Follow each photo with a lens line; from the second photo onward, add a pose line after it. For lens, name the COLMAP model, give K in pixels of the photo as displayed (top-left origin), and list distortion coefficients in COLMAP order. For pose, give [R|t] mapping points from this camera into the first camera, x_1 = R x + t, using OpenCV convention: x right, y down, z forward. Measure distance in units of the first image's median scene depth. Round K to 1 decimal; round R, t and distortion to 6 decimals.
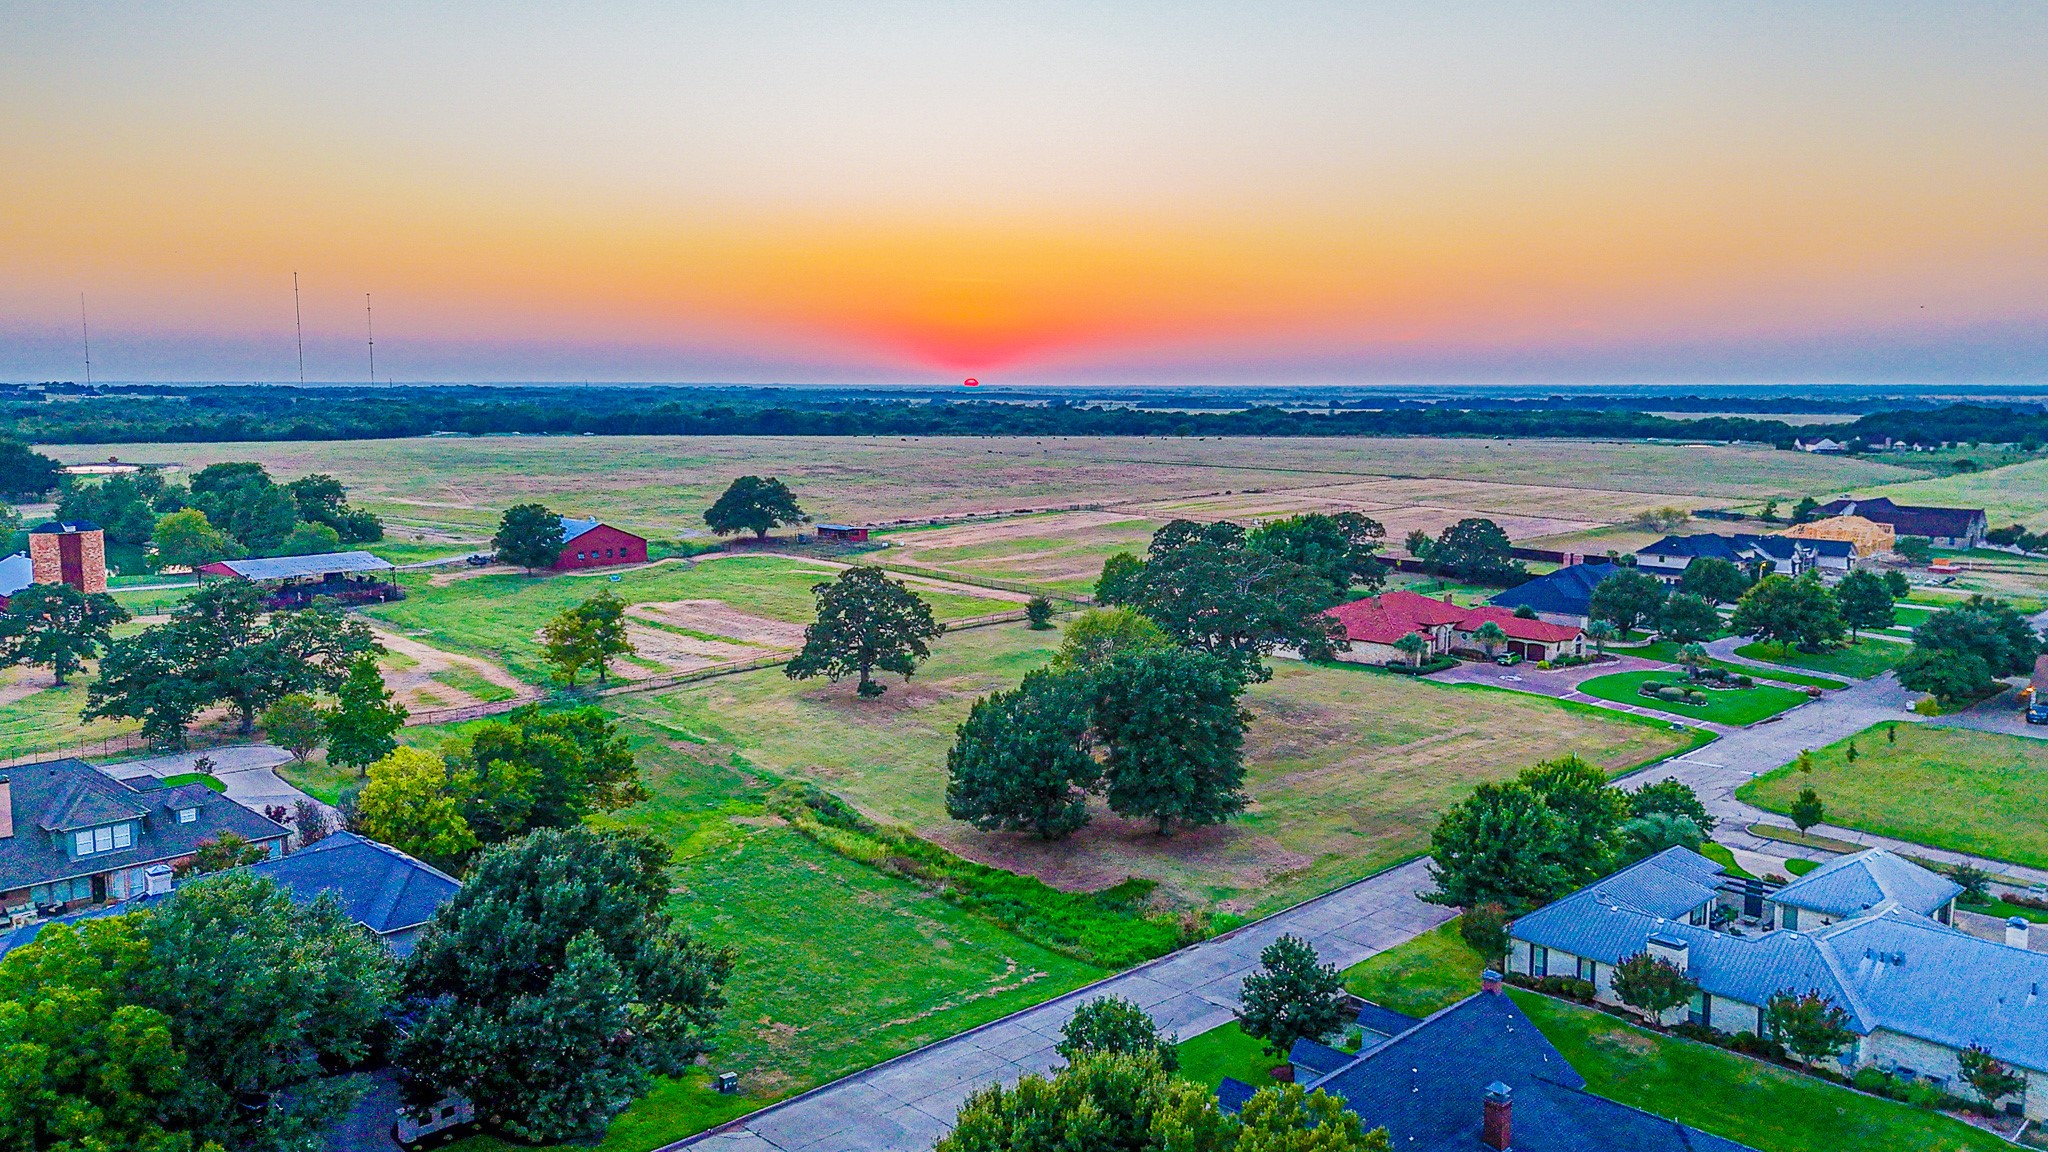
lens RADIAL K [[1511.2, 0, 1028.6], [0, 1511.2, 572.5], [0, 0, 1]] dist [0.064662, -0.059147]
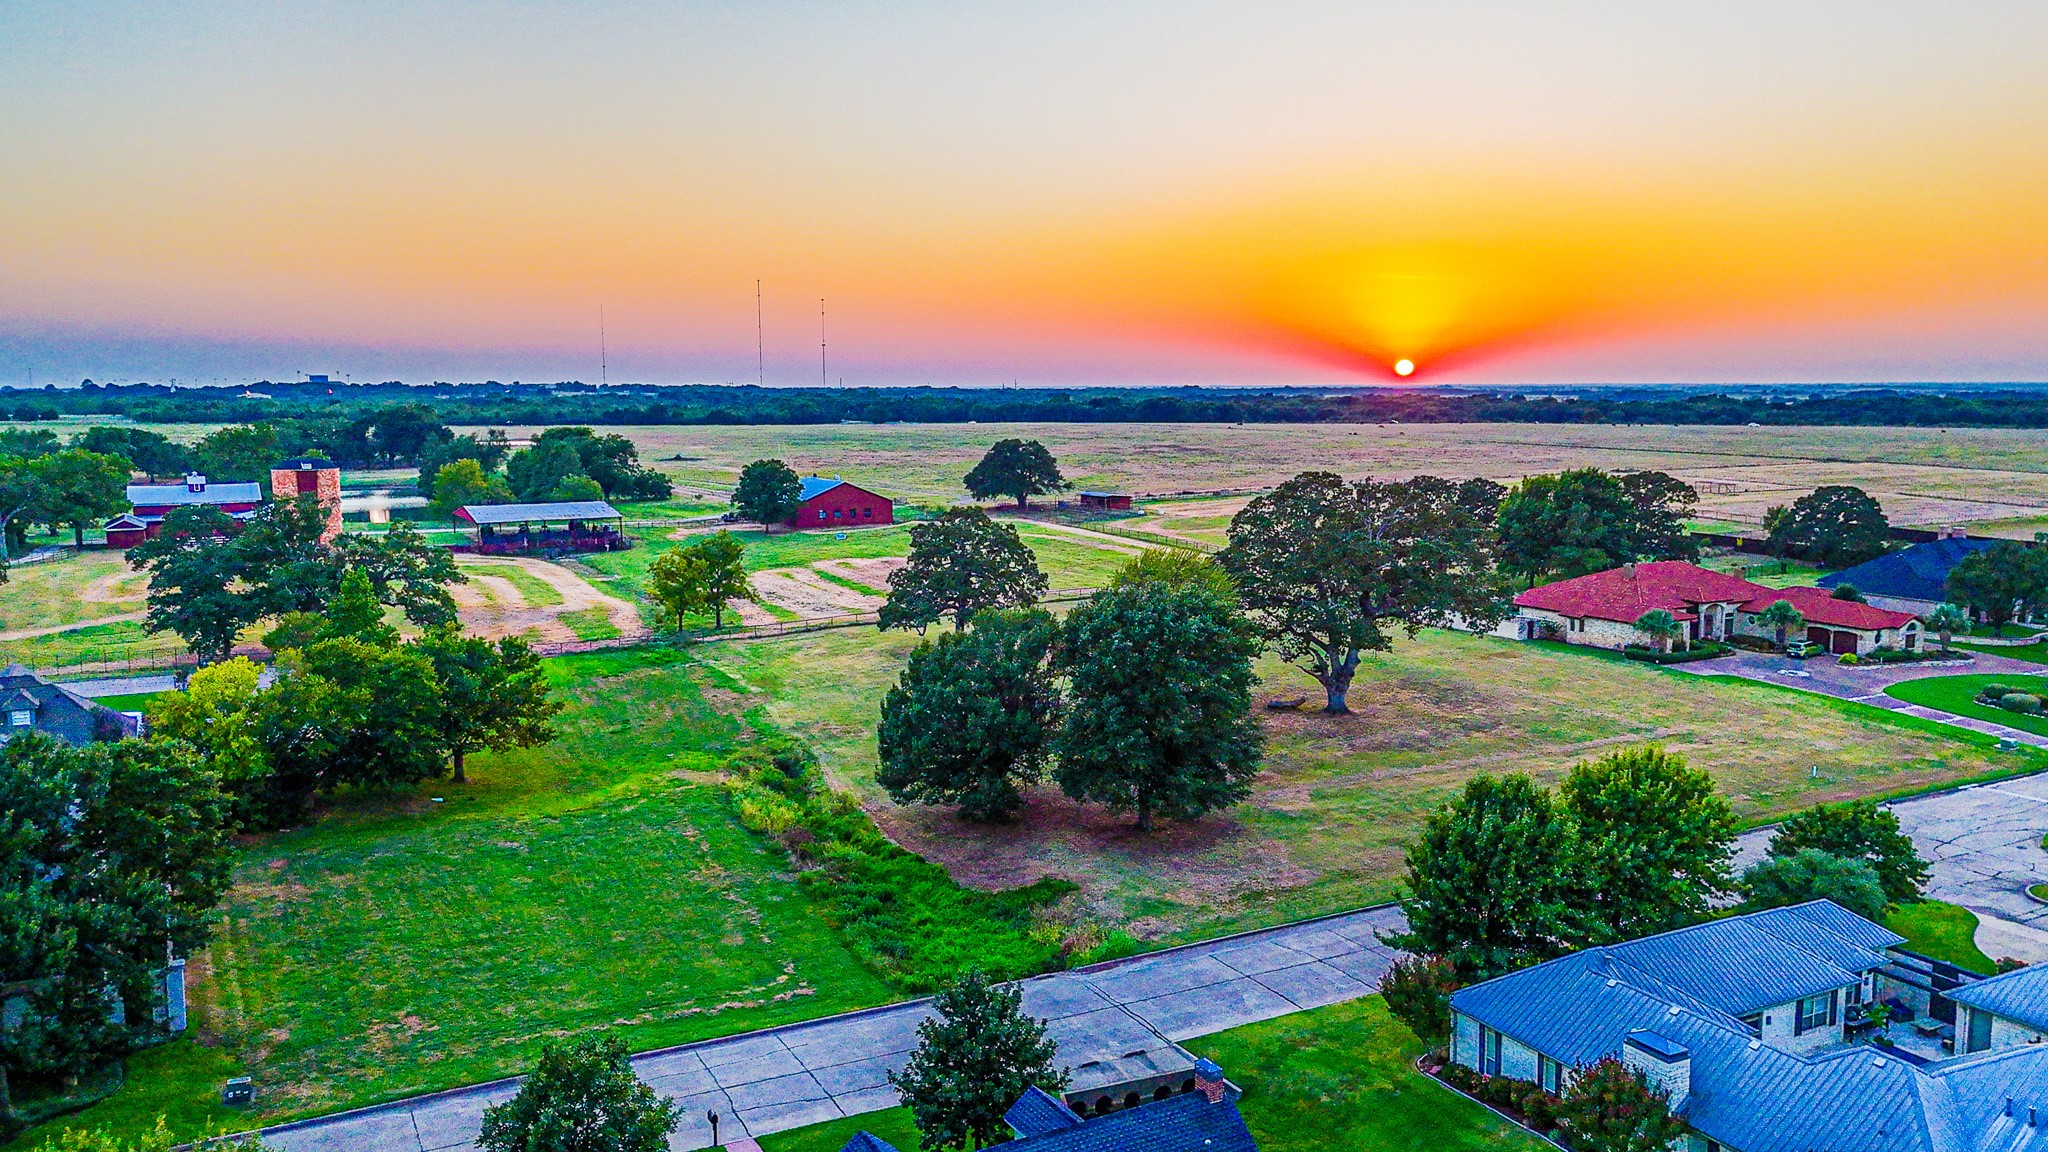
lens RADIAL K [[1511.2, 0, 1028.6], [0, 1511.2, 572.5], [0, 0, 1]] dist [0.064662, -0.059147]
pose [[0.960173, 0.031284, -0.277650, 0.174362], [-0.031381, 0.999499, 0.004095, 0.030688], [0.277640, 0.004781, 0.960673, 0.178392]]
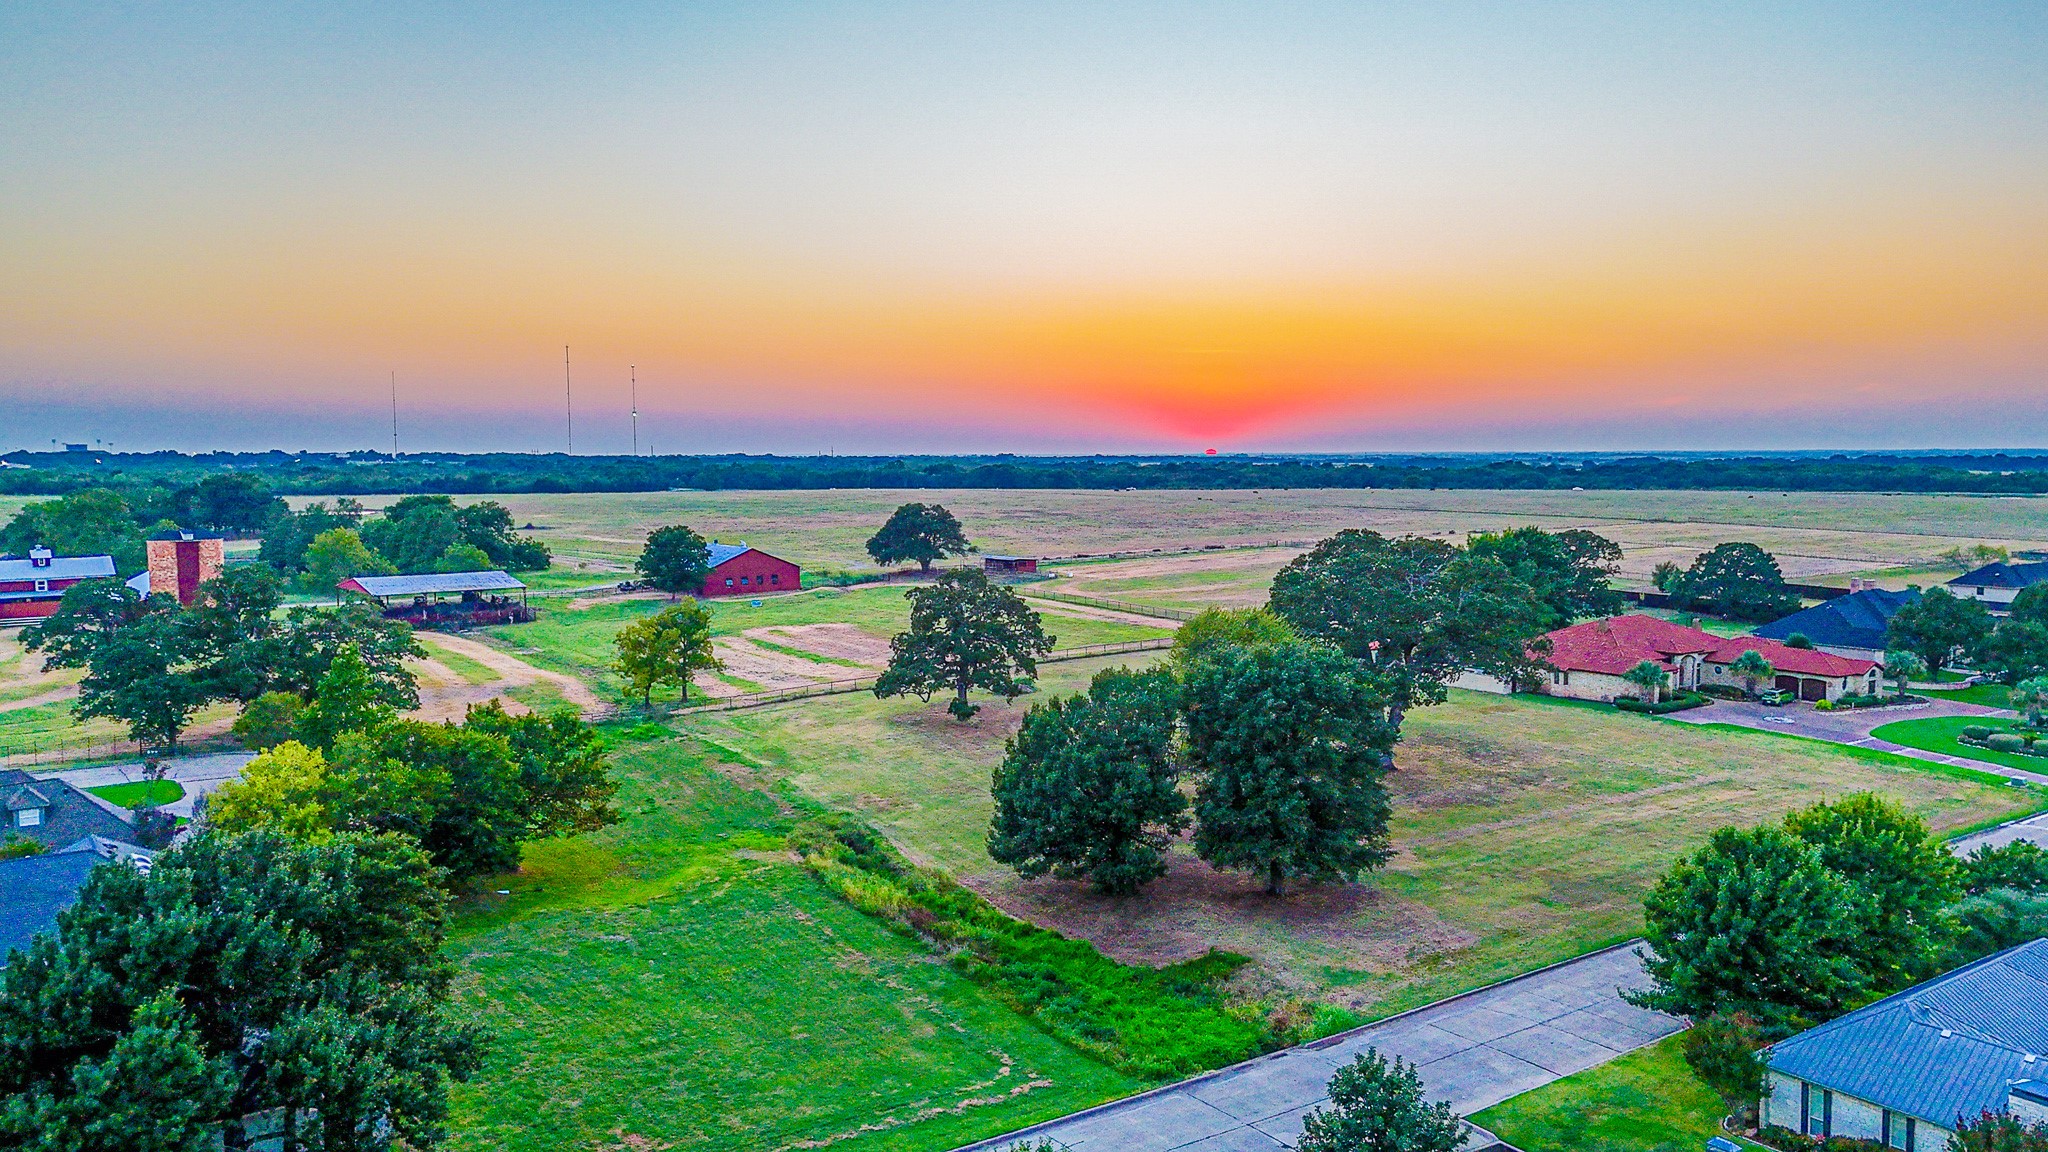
lens RADIAL K [[1503.5, 0, 1029.1], [0, 1503.5, 569.2], [0, 0, 1]] dist [0.073711, -0.078113]
pose [[0.987876, 0.006951, -0.155091, 0.060199], [-0.014106, 0.998884, -0.045086, 0.035277], [0.154604, 0.046727, 0.986871, 0.173465]]
